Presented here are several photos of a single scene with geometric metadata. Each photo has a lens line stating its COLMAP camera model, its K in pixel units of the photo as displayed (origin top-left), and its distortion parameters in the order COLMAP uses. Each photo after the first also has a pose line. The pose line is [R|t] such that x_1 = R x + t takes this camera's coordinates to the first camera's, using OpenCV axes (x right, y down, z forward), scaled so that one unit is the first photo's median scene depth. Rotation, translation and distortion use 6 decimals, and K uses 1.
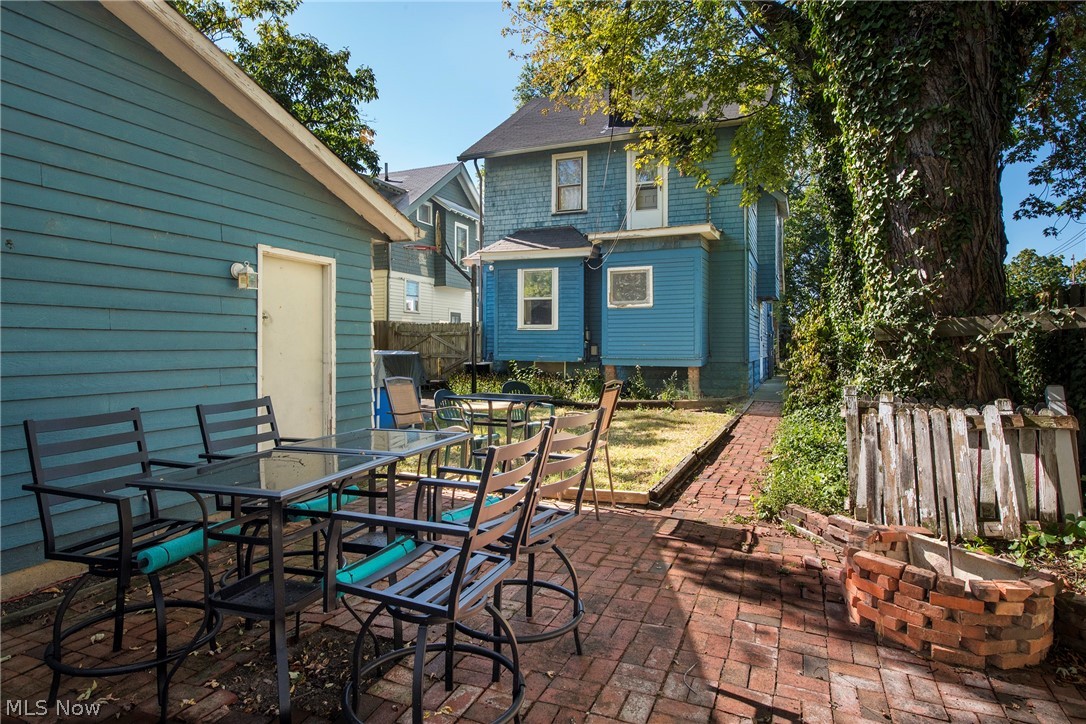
lens RADIAL K [[621.9, 0, 544.3], [0, 621.9, 345.5], [0, 0, 1]] dist [0.000165, -0.001810]
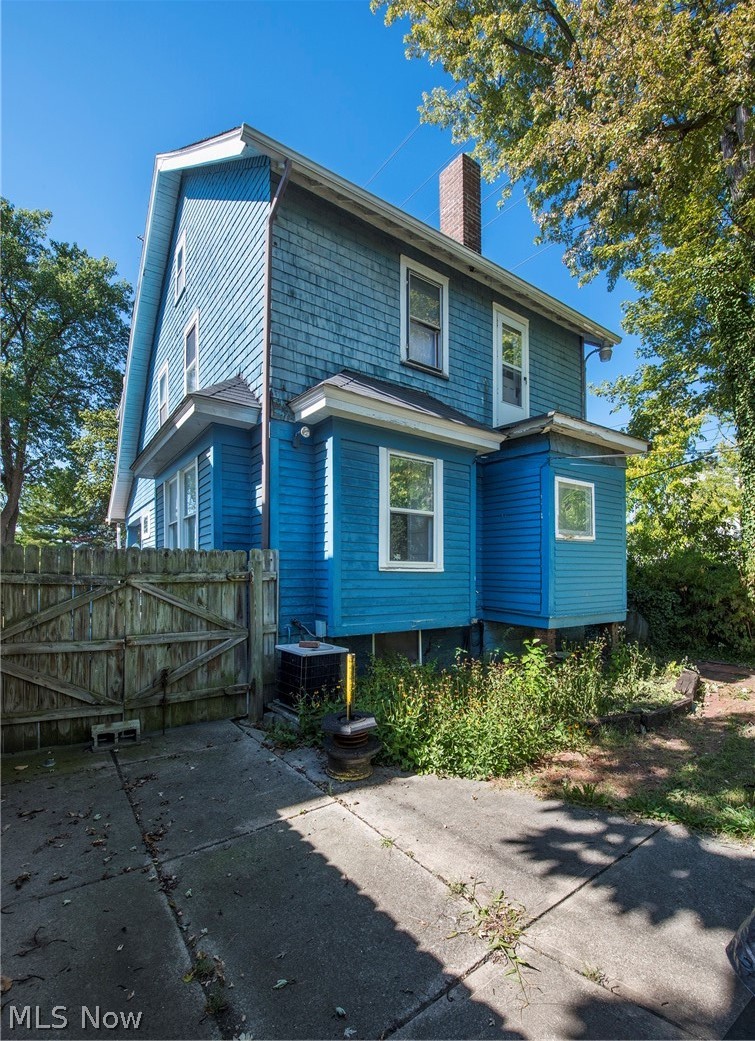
lens RADIAL K [[468.1, 0, 376.3], [0, 468.1, 573.4], [0, 0, 1]] dist [-0.000431, -0.000034]
pose [[0.530864, -0.003752, 0.847449, -0.357899], [0.001081, 0.999992, 0.003750, -0.024401], [-0.847457, -0.001075, 0.530864, 0.806778]]
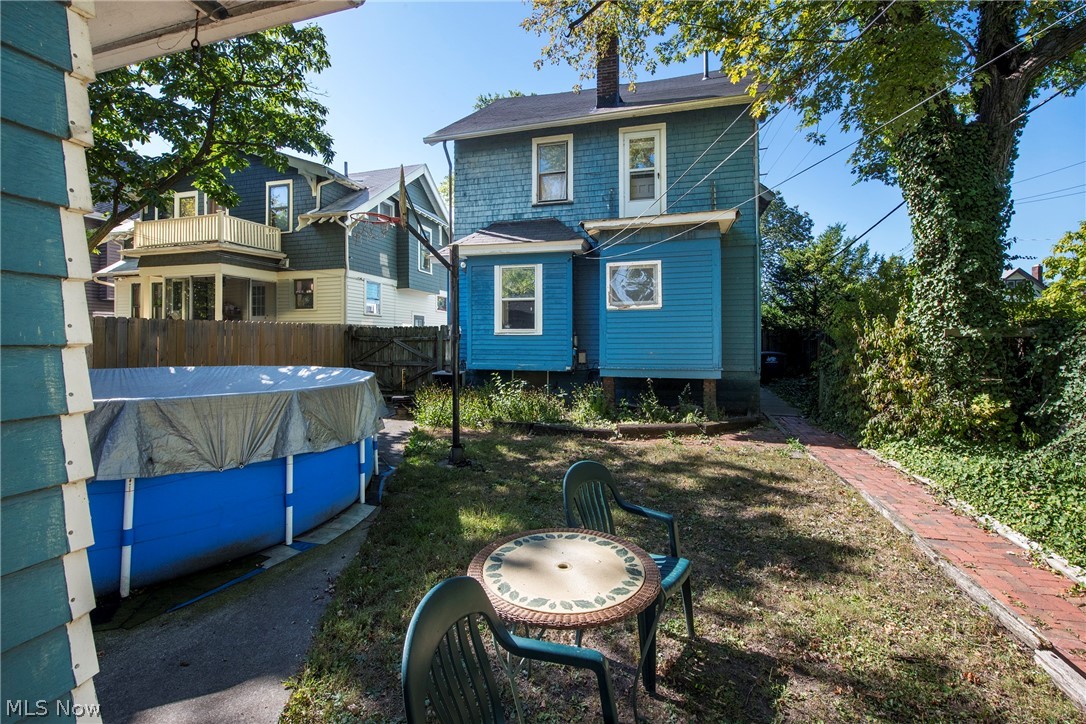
lens RADIAL K [[473.8, 0, 539.2], [0, 473.8, 341.0], [0, 0, 1]] dist [-0.003259, -0.000272]
pose [[0.993082, -0.003323, 0.117373, -0.059111], [0.003580, 0.999992, -0.001984, -0.014806], [-0.117365, 0.002390, 0.993086, 0.328350]]
